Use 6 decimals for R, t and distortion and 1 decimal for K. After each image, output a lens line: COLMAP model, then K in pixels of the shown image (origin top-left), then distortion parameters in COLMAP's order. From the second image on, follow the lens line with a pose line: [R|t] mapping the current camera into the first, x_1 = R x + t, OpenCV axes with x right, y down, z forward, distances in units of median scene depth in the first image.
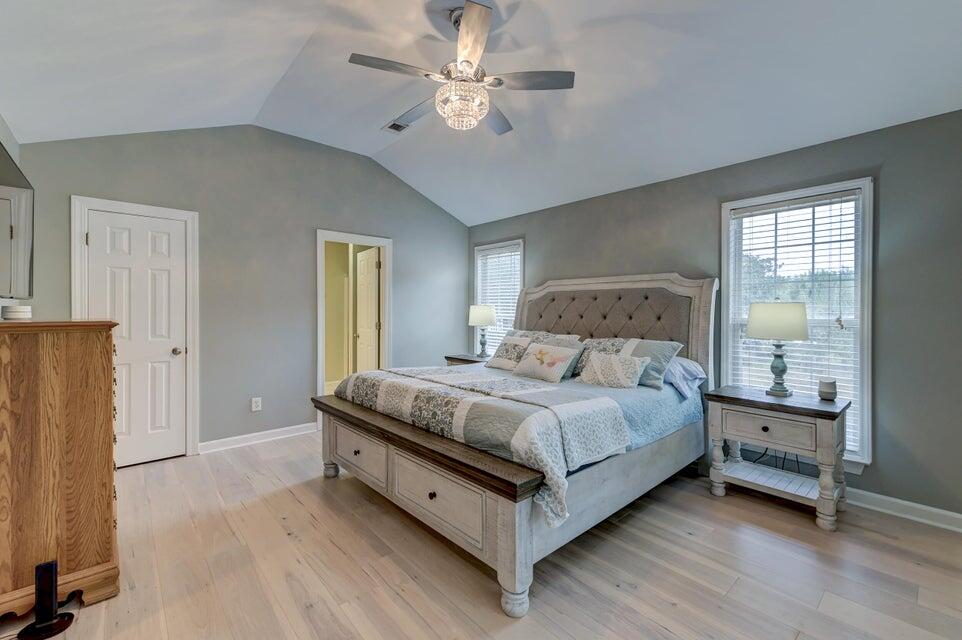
lens RADIAL K [[401.6, 0, 490.0], [0, 401.6, 316.6], [0, 0, 1]] dist [0.011423, -0.000053]
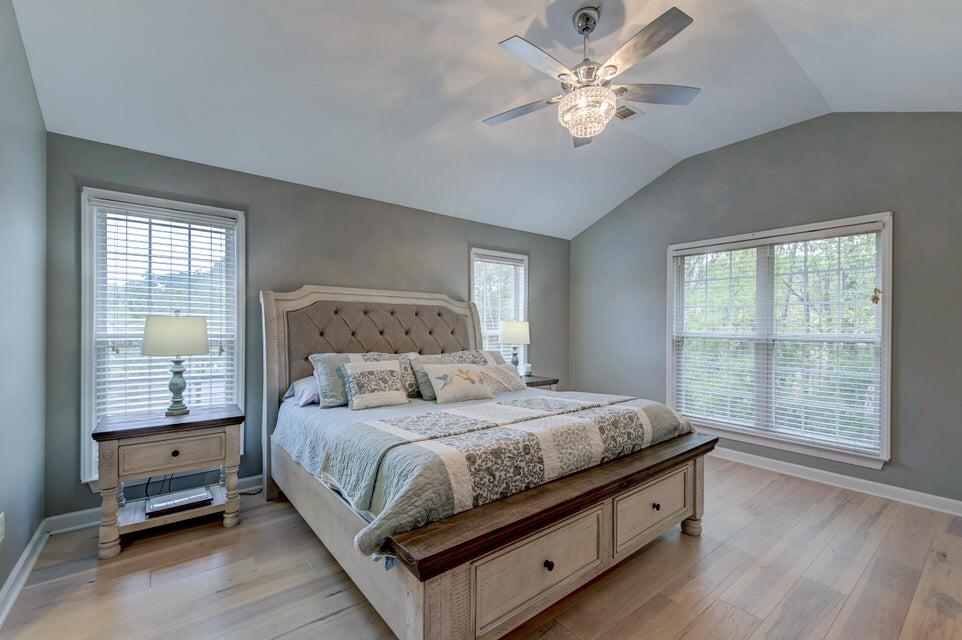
lens RADIAL K [[408.9, 0, 479.1], [0, 408.9, 326.7], [0, 0, 1]] dist [0.014084, -0.000216]
pose [[0.084821, -0.000891, 0.996396, -0.215137], [0.009992, 0.999950, 0.000044, -0.004243], [-0.996346, 0.009952, 0.084826, 0.236690]]
